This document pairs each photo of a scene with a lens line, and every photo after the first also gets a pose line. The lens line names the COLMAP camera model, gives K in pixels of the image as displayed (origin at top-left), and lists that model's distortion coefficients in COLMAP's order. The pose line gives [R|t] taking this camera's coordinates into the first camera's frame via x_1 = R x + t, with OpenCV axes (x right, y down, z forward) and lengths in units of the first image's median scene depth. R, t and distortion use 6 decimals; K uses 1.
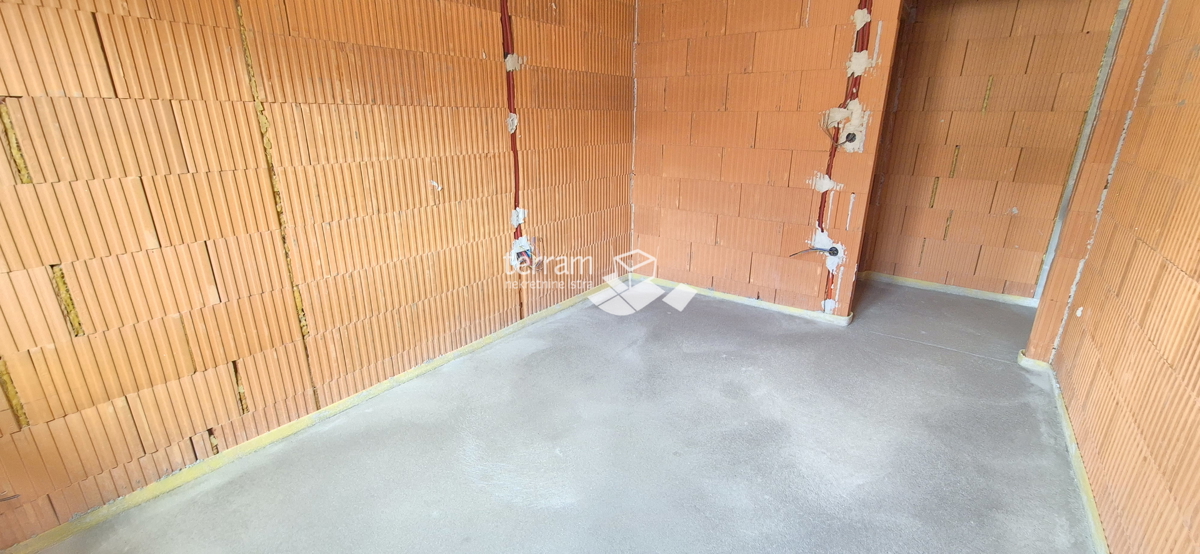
lens RADIAL K [[470.1, 0, 600.0], [0, 470.1, 277.0], [0, 0, 1]] dist [-0.000266, 0.000001]
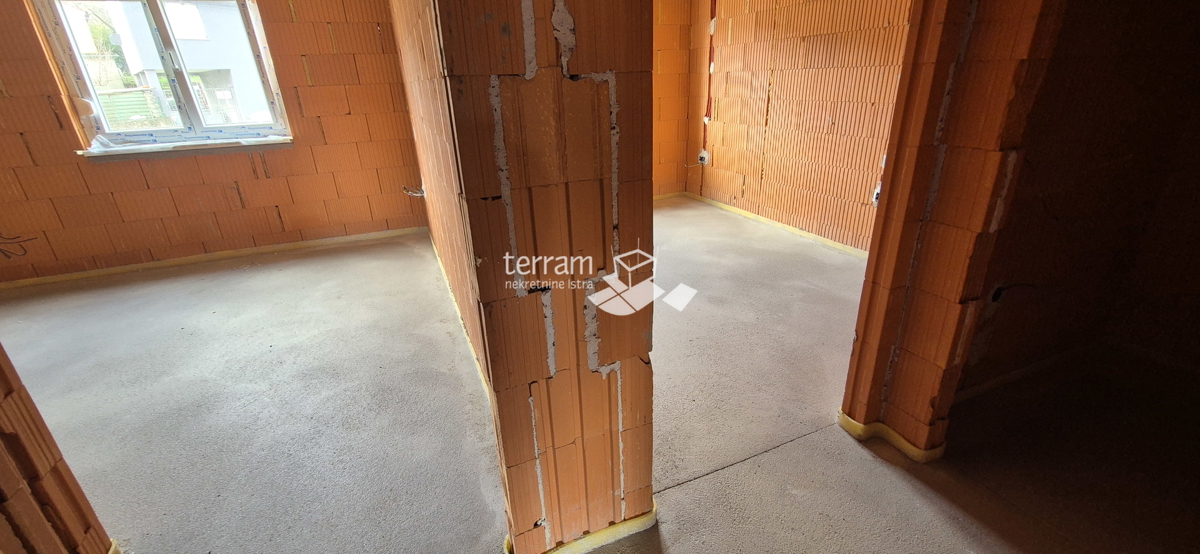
lens RADIAL K [[503.6, 0, 600.0], [0, 503.6, 277.0], [0, 0, 1]] dist [0.000577, 0.000119]
pose [[-0.494931, 0.351602, -0.794619, 1.320490], [-0.223841, 0.832024, 0.507573, -0.382625], [0.839606, 0.429082, -0.333092, 0.998168]]
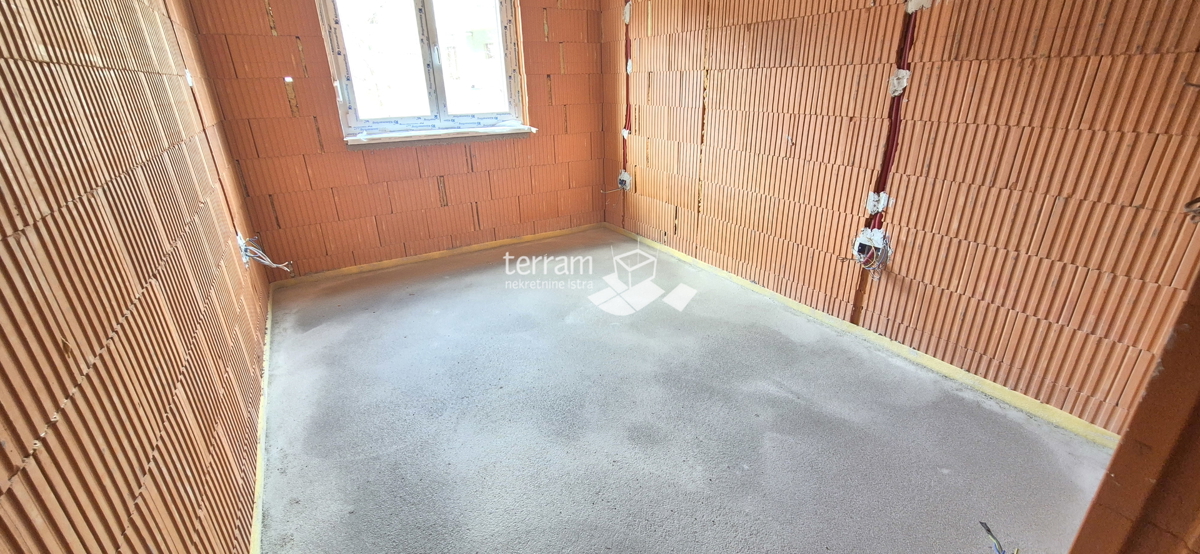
lens RADIAL K [[503.6, 0, 600.0], [0, 503.6, 277.0], [0, 0, 1]] dist [0.000577, 0.000119]
pose [[-0.375917, 0.369216, -0.849921, 0.824336], [-0.250596, 0.842513, 0.476836, -0.330413], [0.892126, 0.392238, -0.224190, 0.872973]]
